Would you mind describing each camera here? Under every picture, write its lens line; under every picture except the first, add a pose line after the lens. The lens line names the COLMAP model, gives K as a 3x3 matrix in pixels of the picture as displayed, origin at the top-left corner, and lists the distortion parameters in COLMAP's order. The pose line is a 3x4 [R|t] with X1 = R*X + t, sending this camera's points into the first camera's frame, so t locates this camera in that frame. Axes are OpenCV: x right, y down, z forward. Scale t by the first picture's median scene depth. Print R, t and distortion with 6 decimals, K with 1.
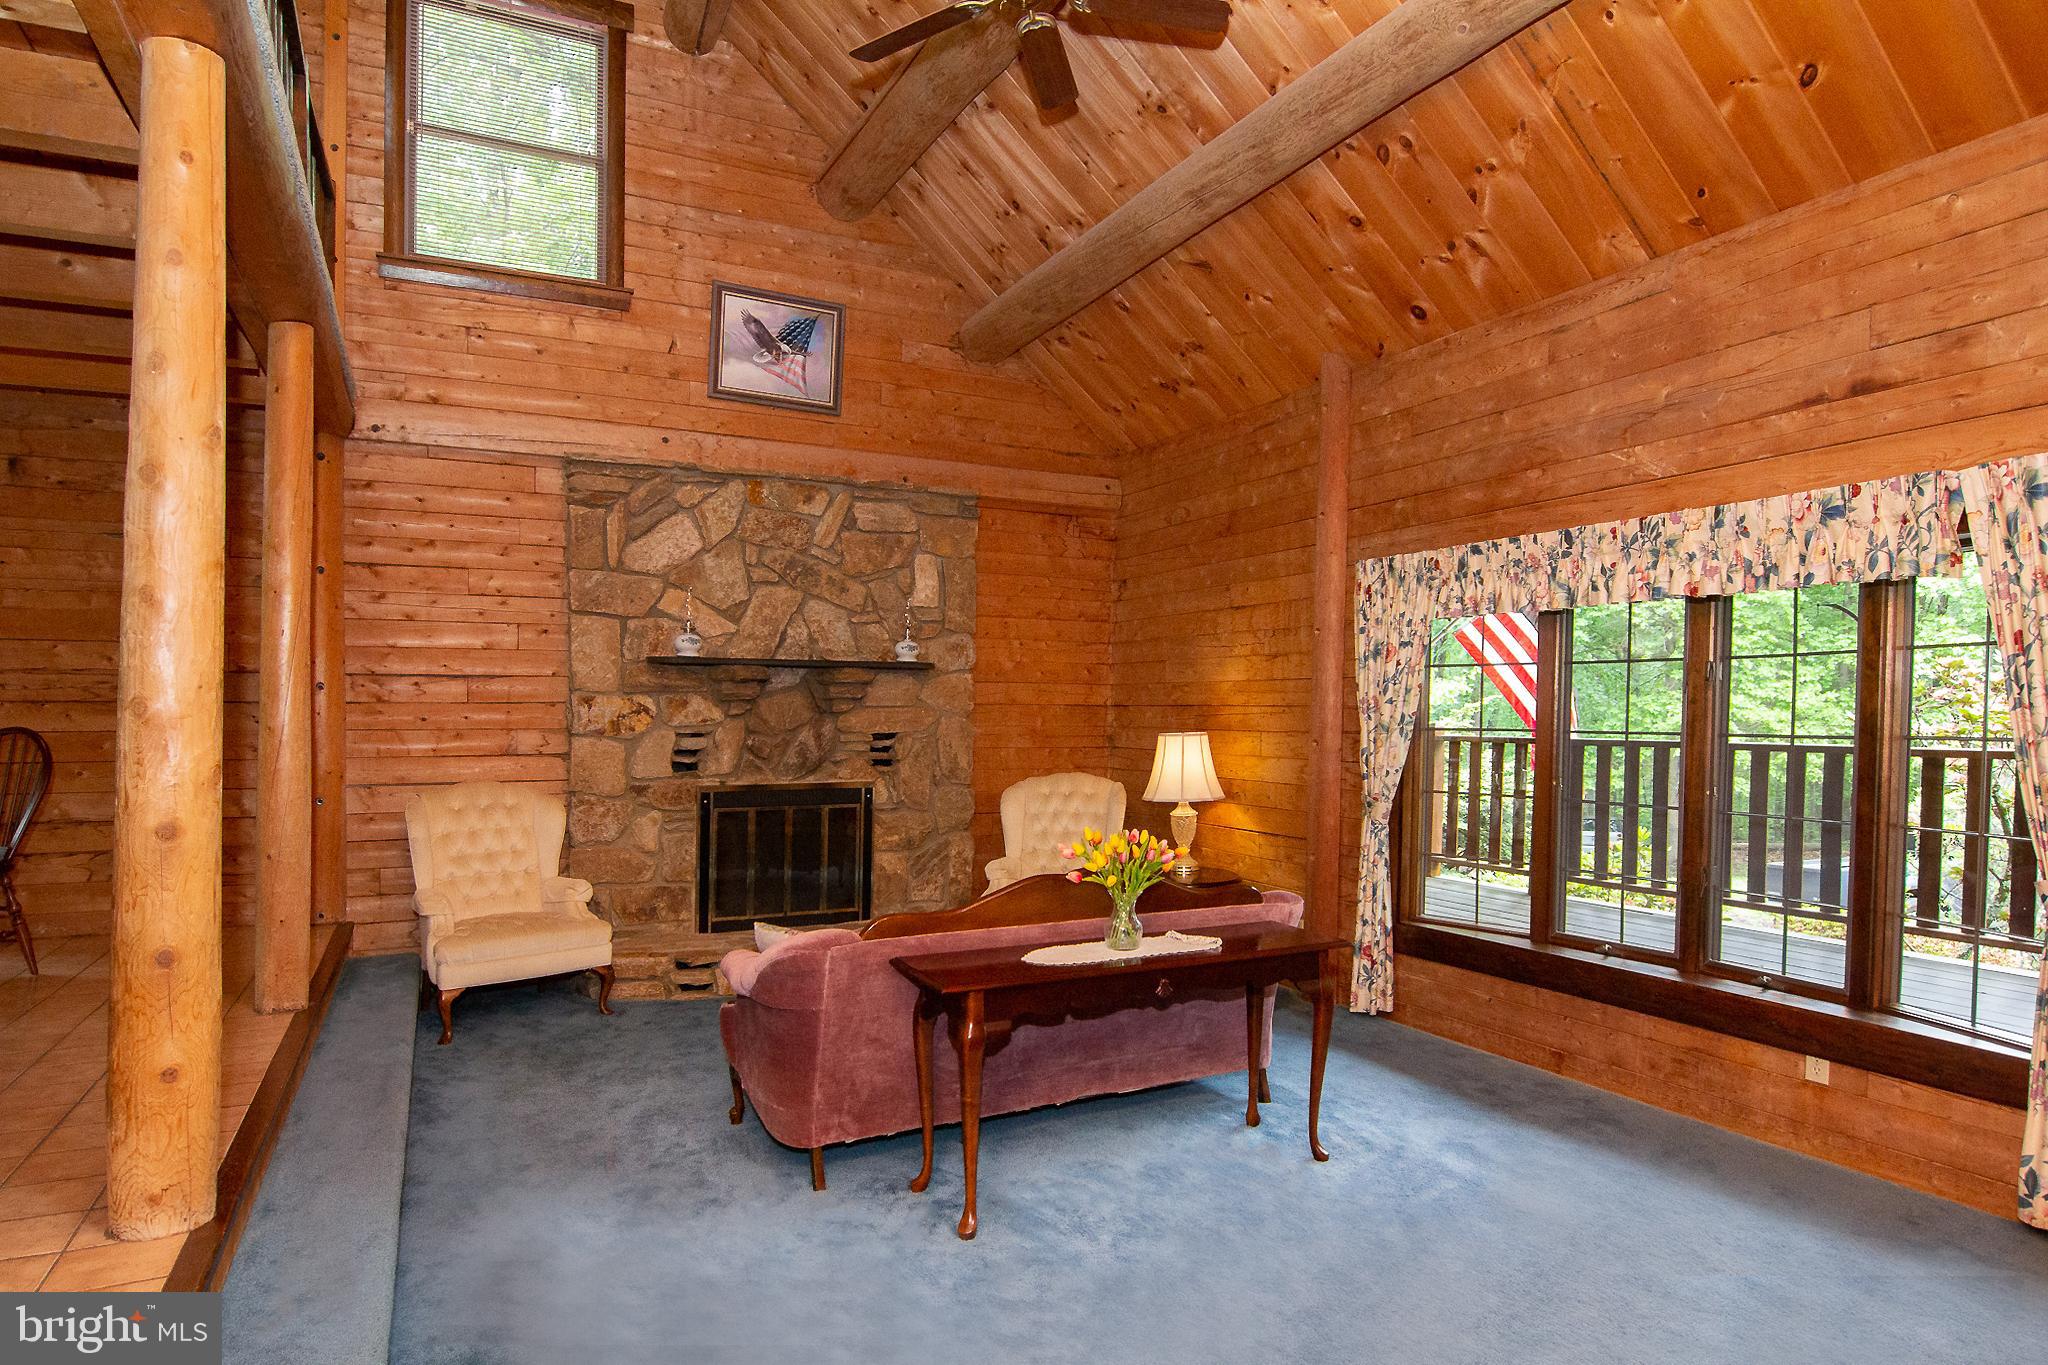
lens RADIAL K [[1243.5, 0, 1032.9], [0, 1243.5, 731.0], [0, 0, 1]] dist [-0.001784, -0.004126]
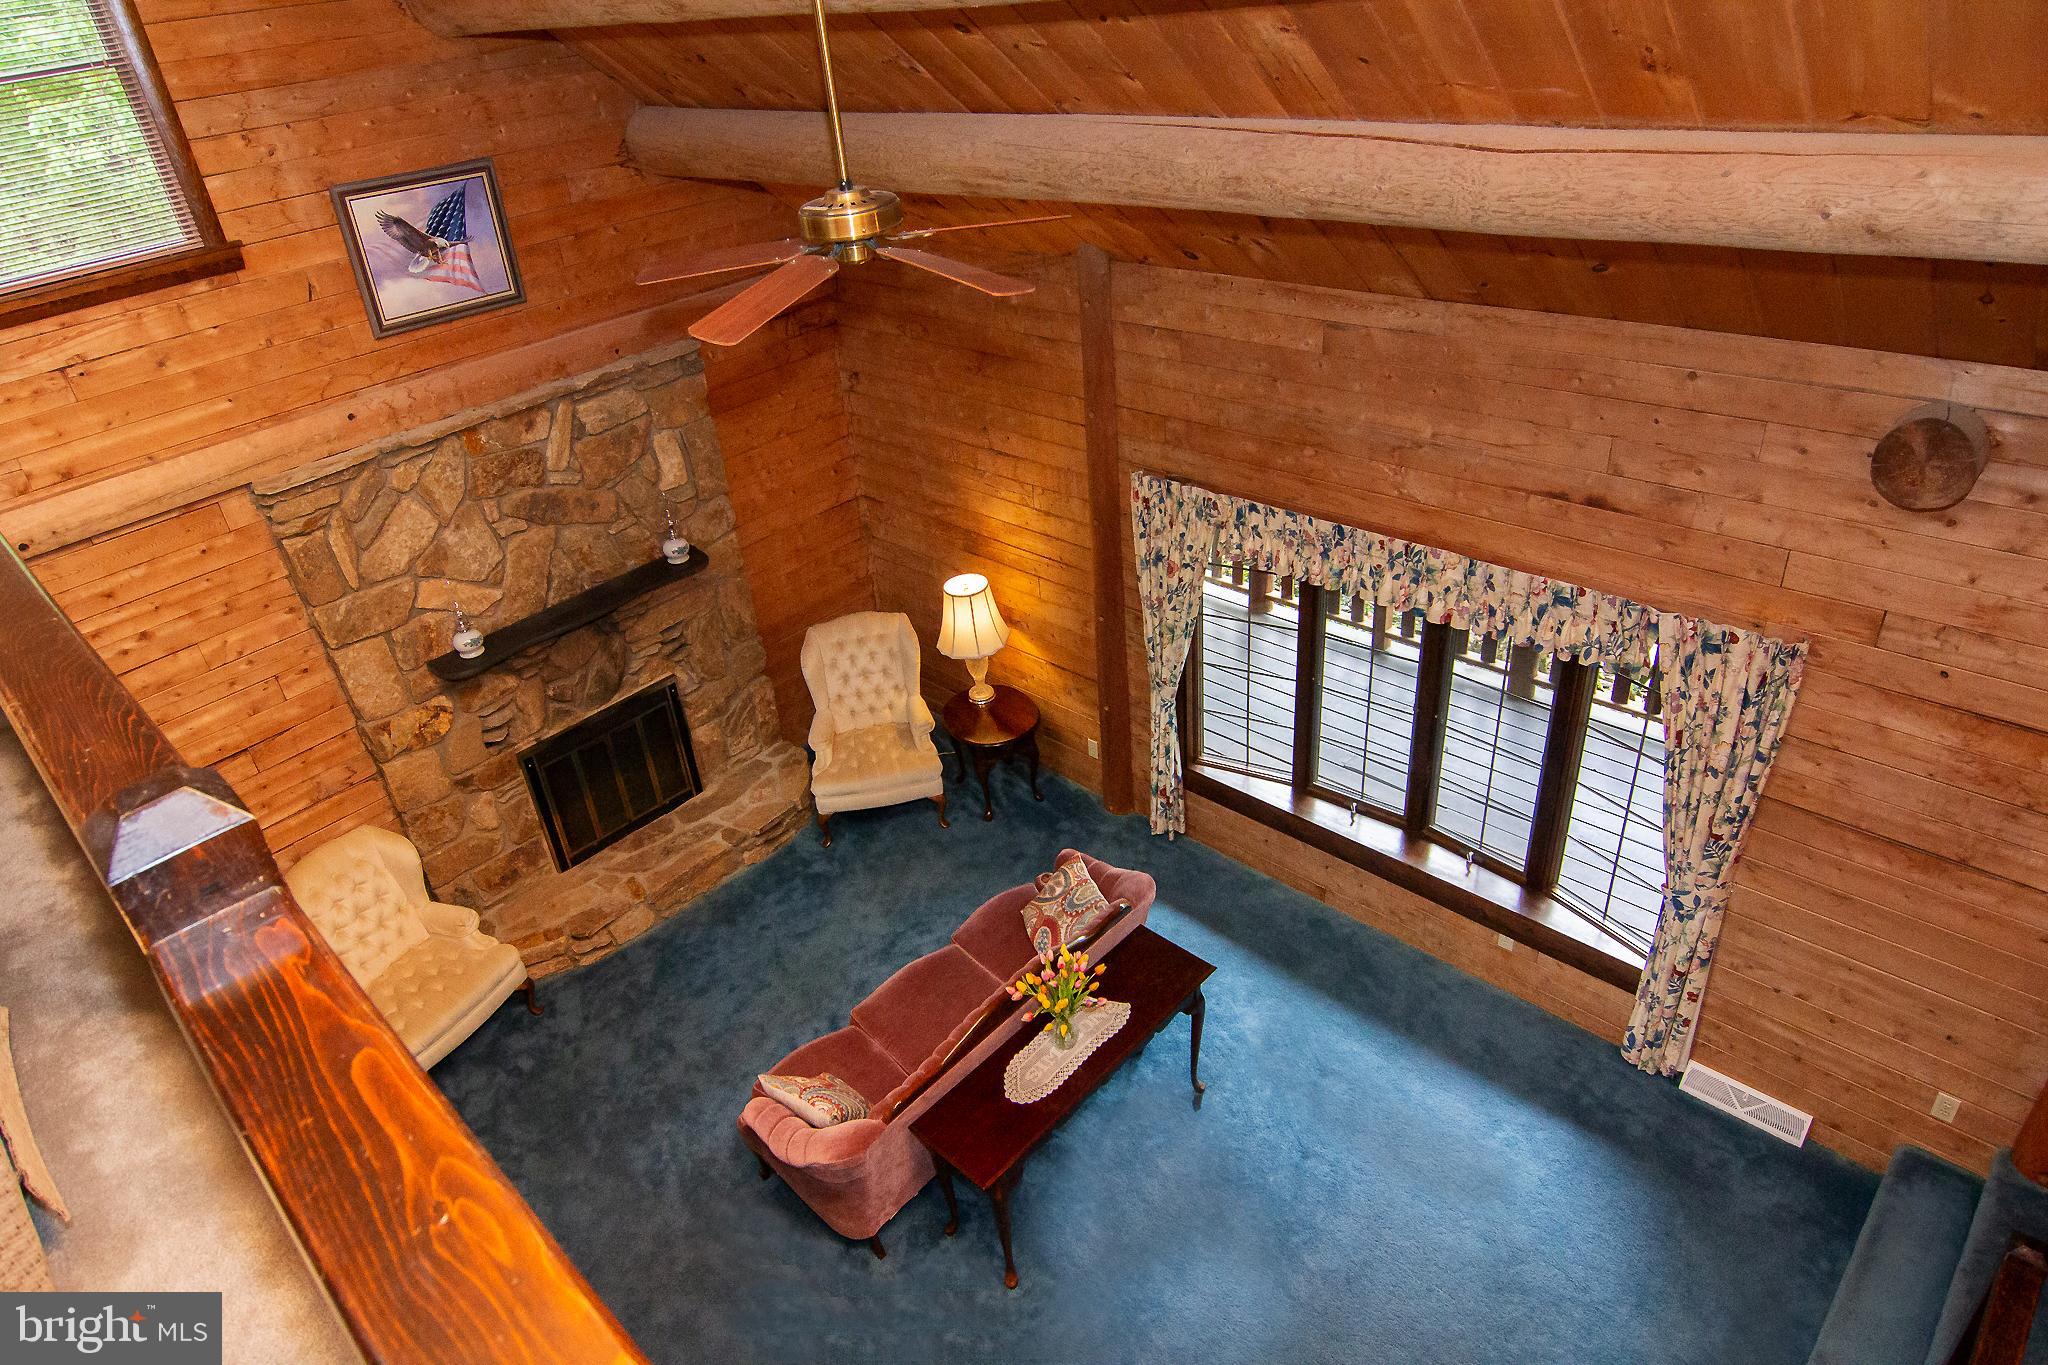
lens RADIAL K [[1243.5, 0, 1032.9], [0, 1243.5, 731.0], [0, 0, 1]] dist [-0.001784, -0.004126]
pose [[0.942631, -0.241360, 0.230633, -0.113312], [0.093280, 0.853769, 0.512229, -0.484804], [-0.320539, -0.461329, 0.827303, 0.050022]]
